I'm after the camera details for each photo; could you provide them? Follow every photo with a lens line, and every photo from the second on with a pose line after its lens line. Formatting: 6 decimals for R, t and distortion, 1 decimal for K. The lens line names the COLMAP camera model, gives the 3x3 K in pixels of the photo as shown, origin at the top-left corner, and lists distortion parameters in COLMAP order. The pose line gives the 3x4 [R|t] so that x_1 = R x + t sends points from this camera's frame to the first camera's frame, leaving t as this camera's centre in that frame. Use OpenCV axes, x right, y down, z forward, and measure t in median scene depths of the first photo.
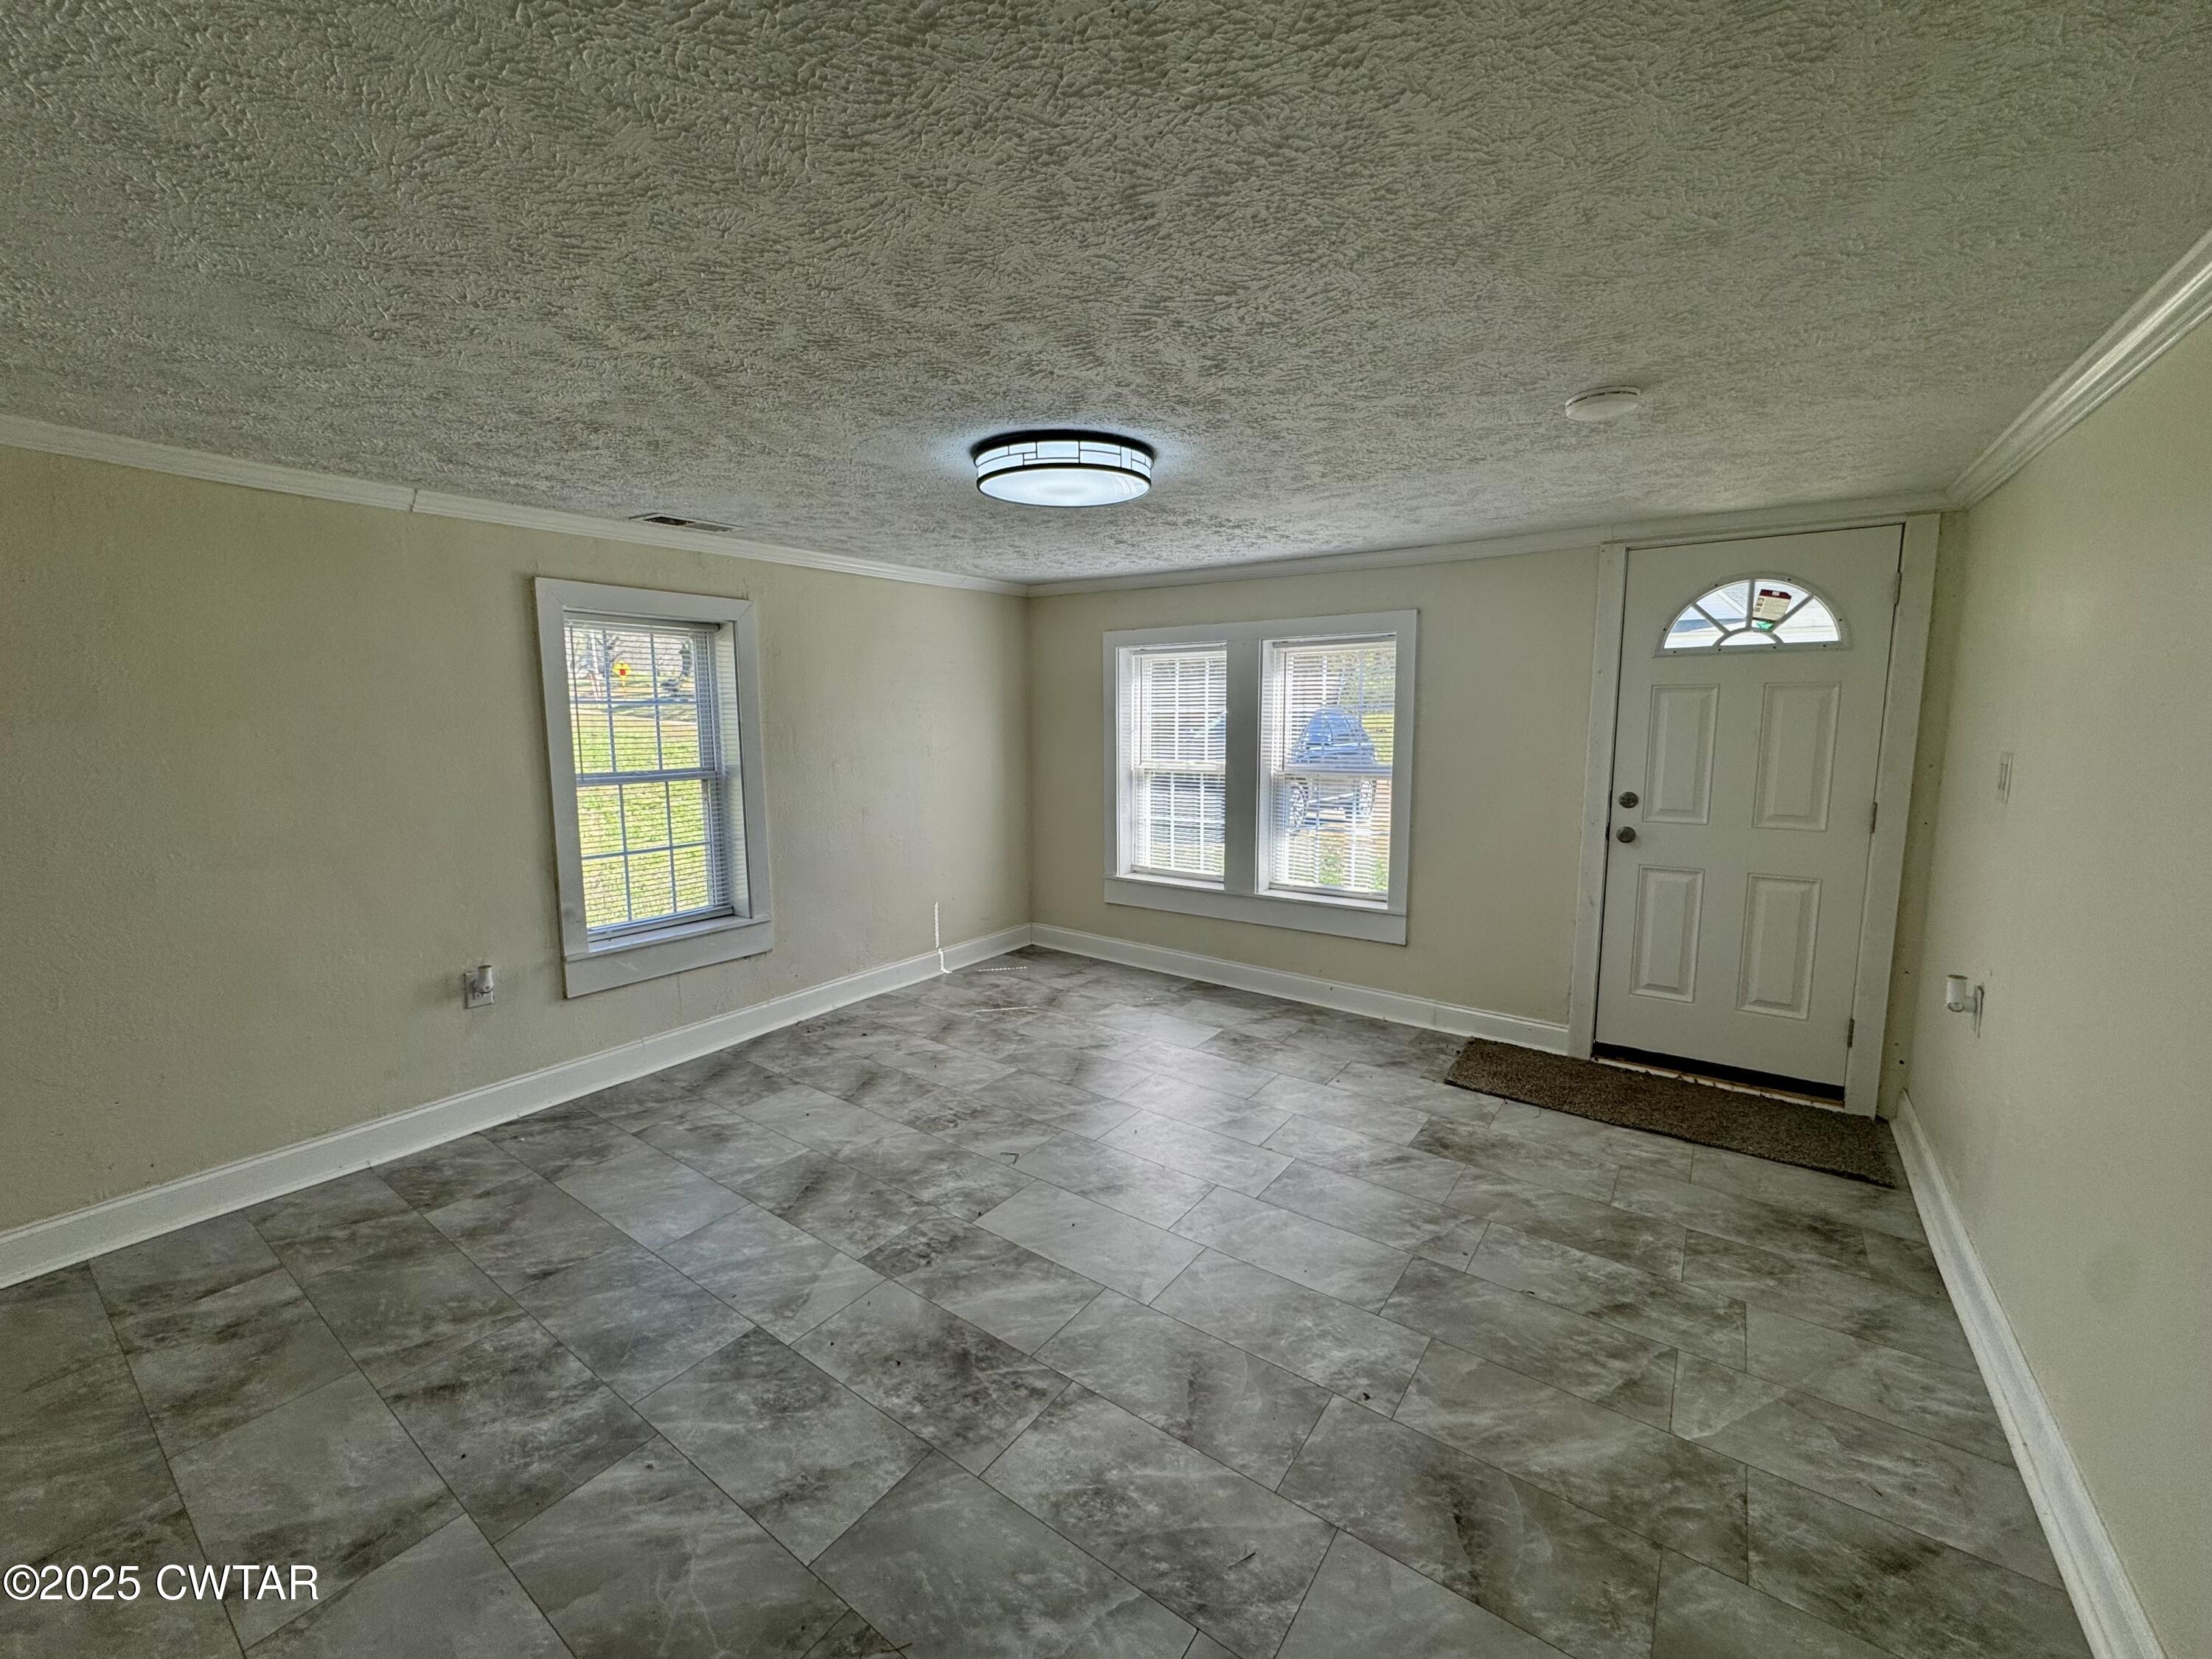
lens RADIAL K [[889.1, 0, 1092.5], [0, 889.1, 829.7], [0, 0, 1]] dist [-0.004046, 0.000983]
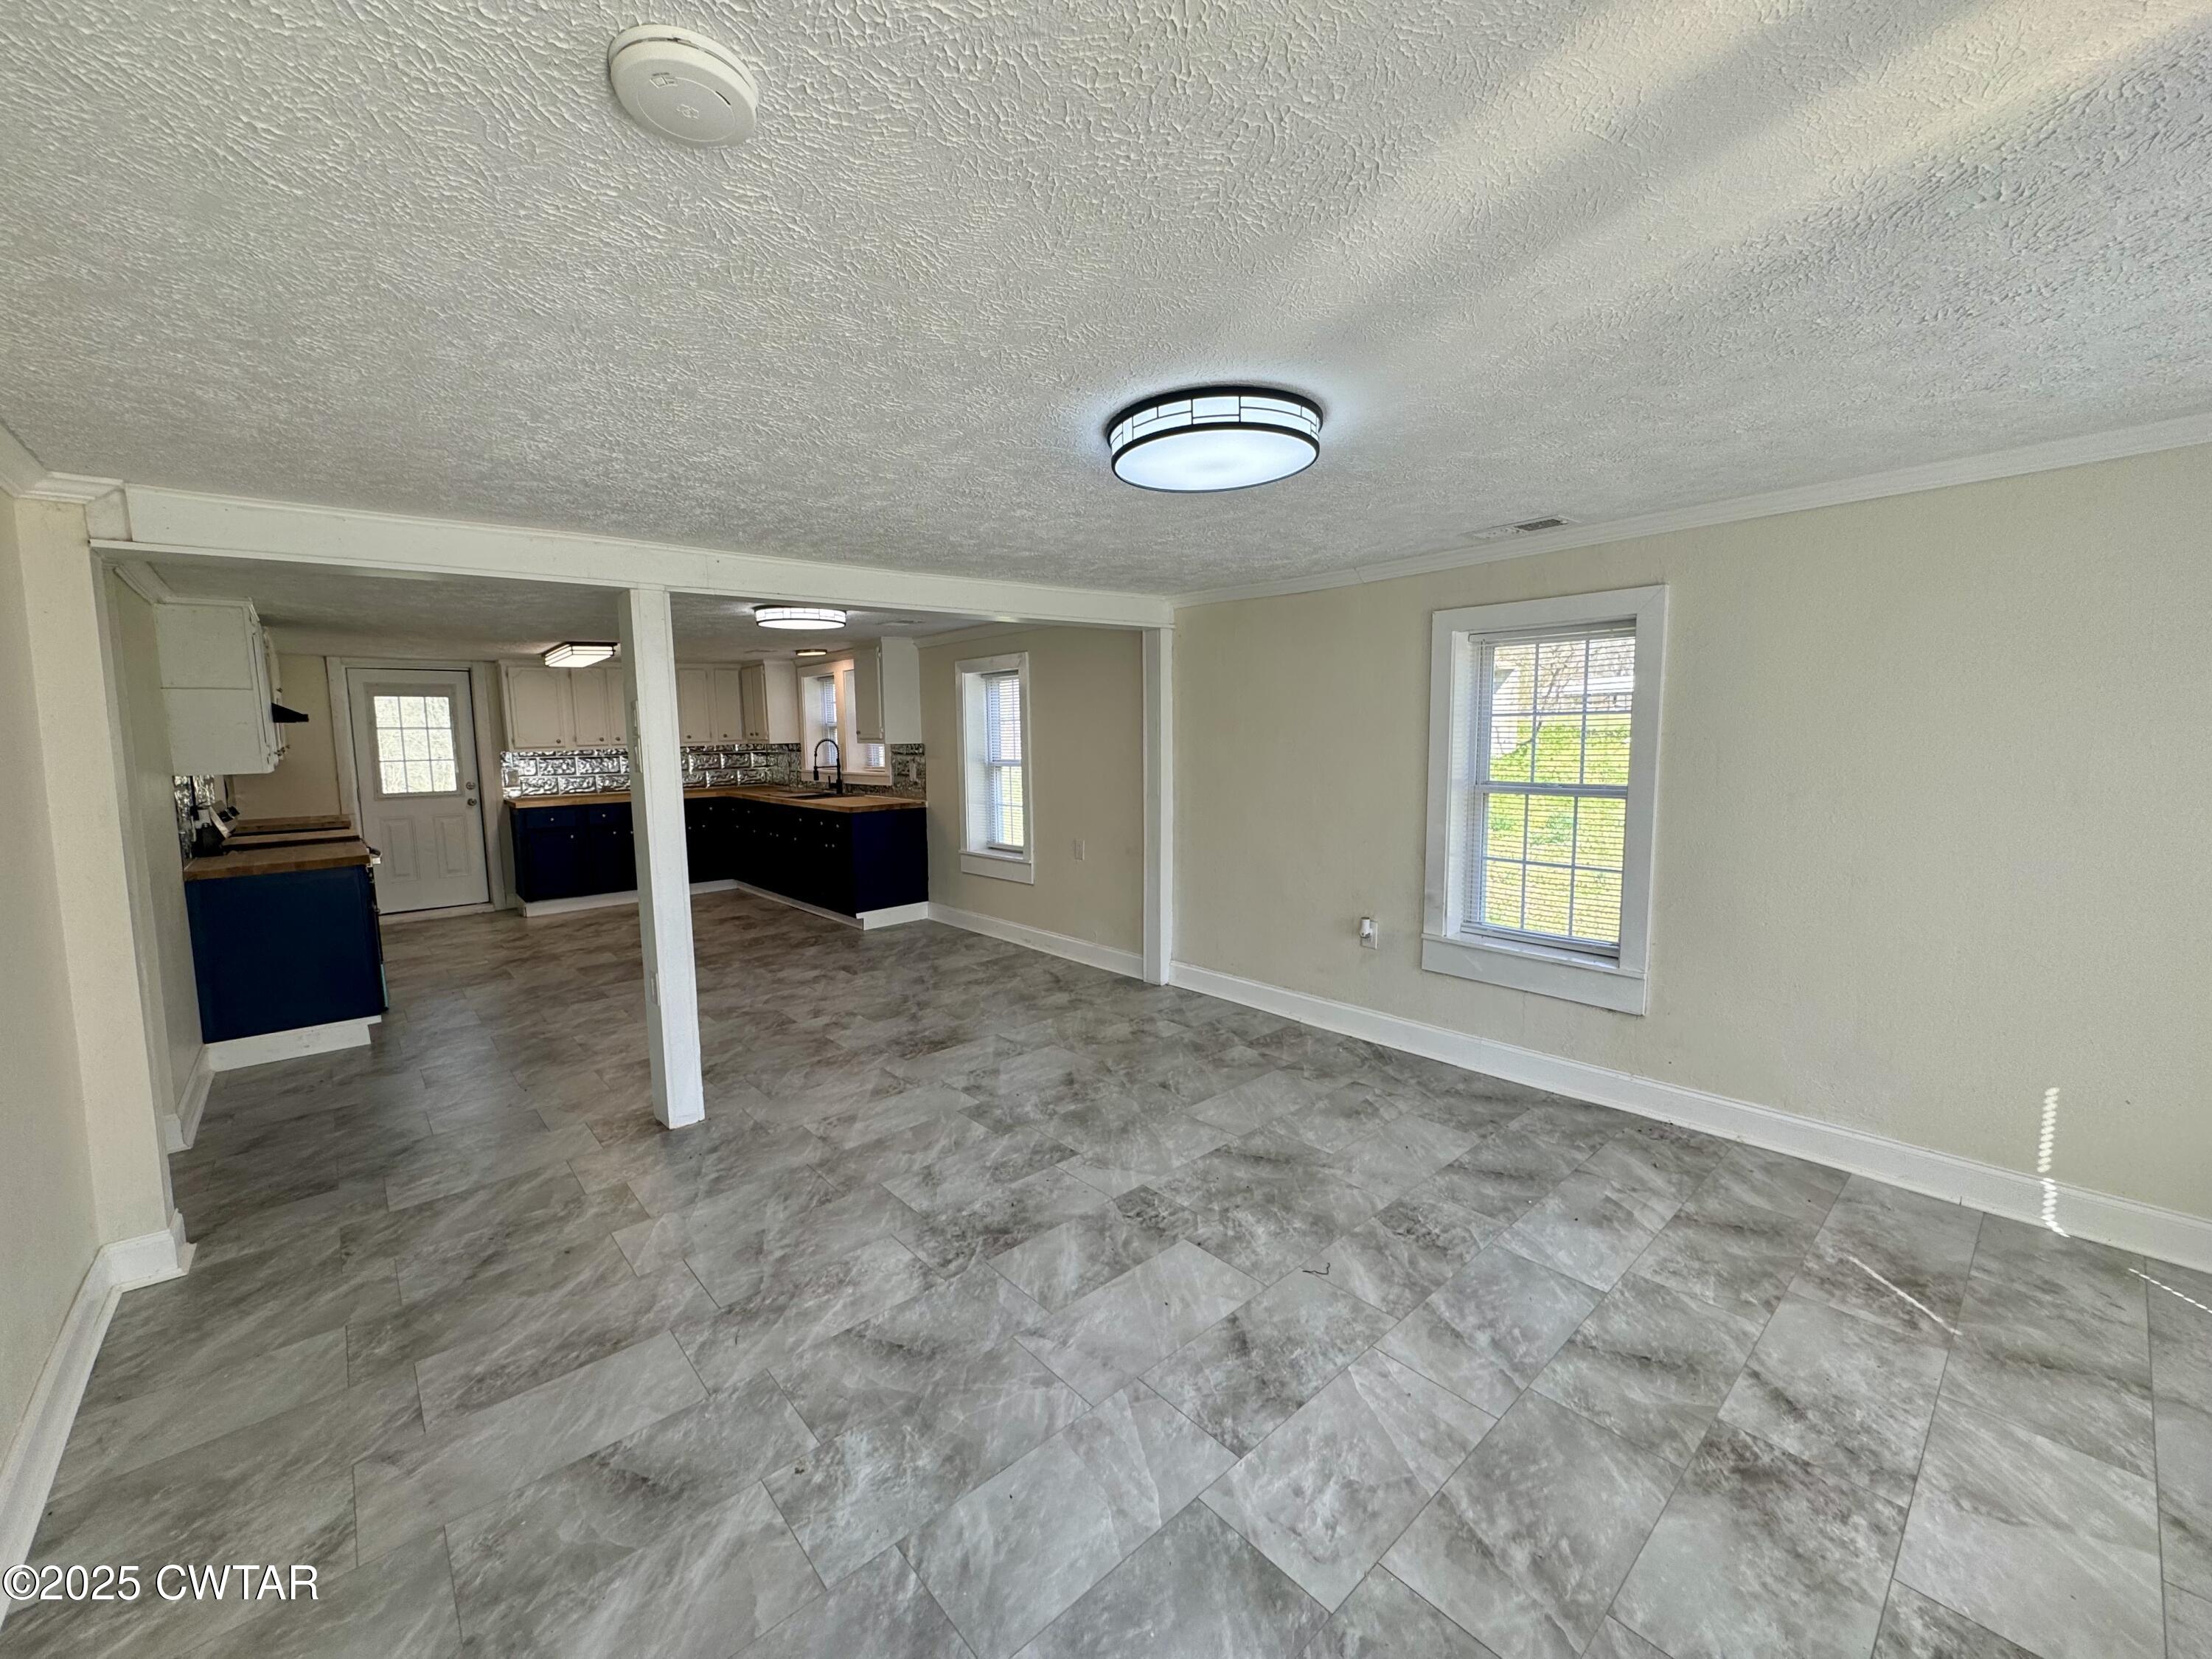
lens RADIAL K [[889.1, 0, 1119.3], [0, 889.1, 831.4], [0, 0, 1]] dist [-0.004046, 0.000983]
pose [[-0.212610, 0.113036, -0.970577, 0.675433], [-0.114419, 0.983573, 0.139613, -0.117779], [0.970415, 0.140736, -0.196184, 0.898823]]
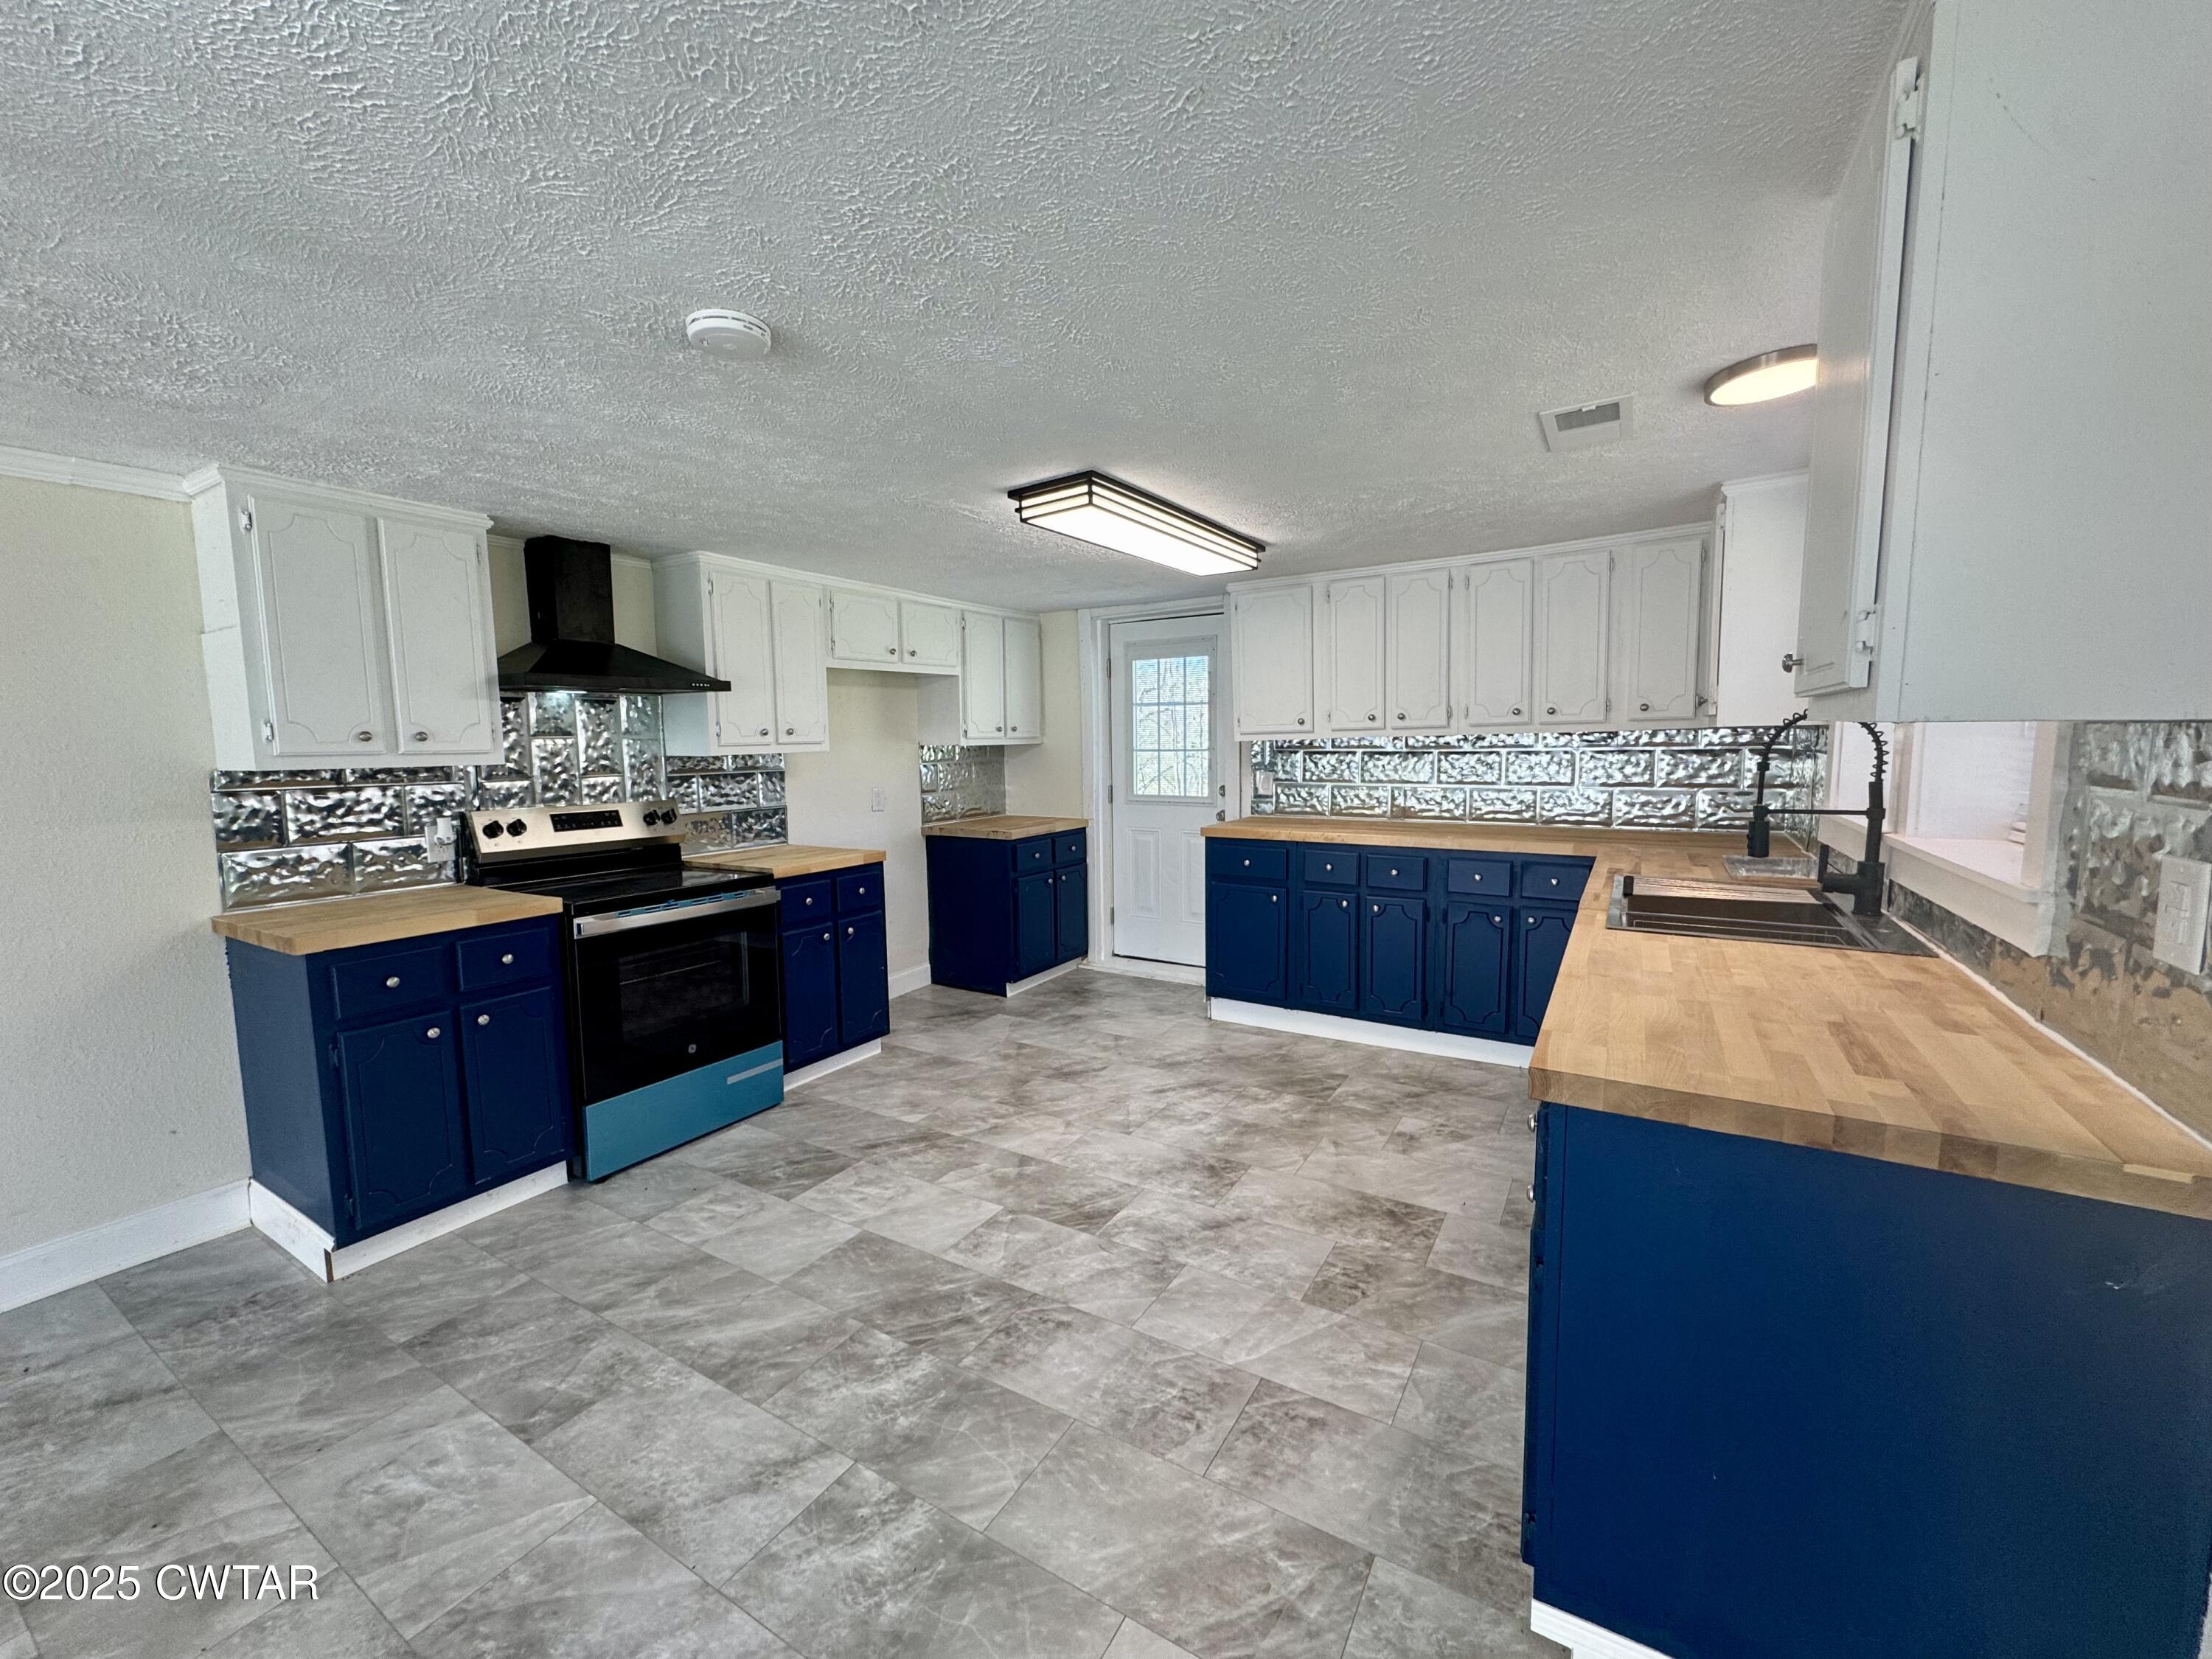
lens RADIAL K [[889.1, 0, 1100.7], [0, 889.1, 823.8], [0, 0, 1]] dist [-0.004046, 0.000983]
pose [[-0.996714, 0.023985, -0.077366, -0.982871], [0.005920, 0.974169, 0.225744, 0.001417], [0.080783, 0.224545, -0.971110, 0.212762]]
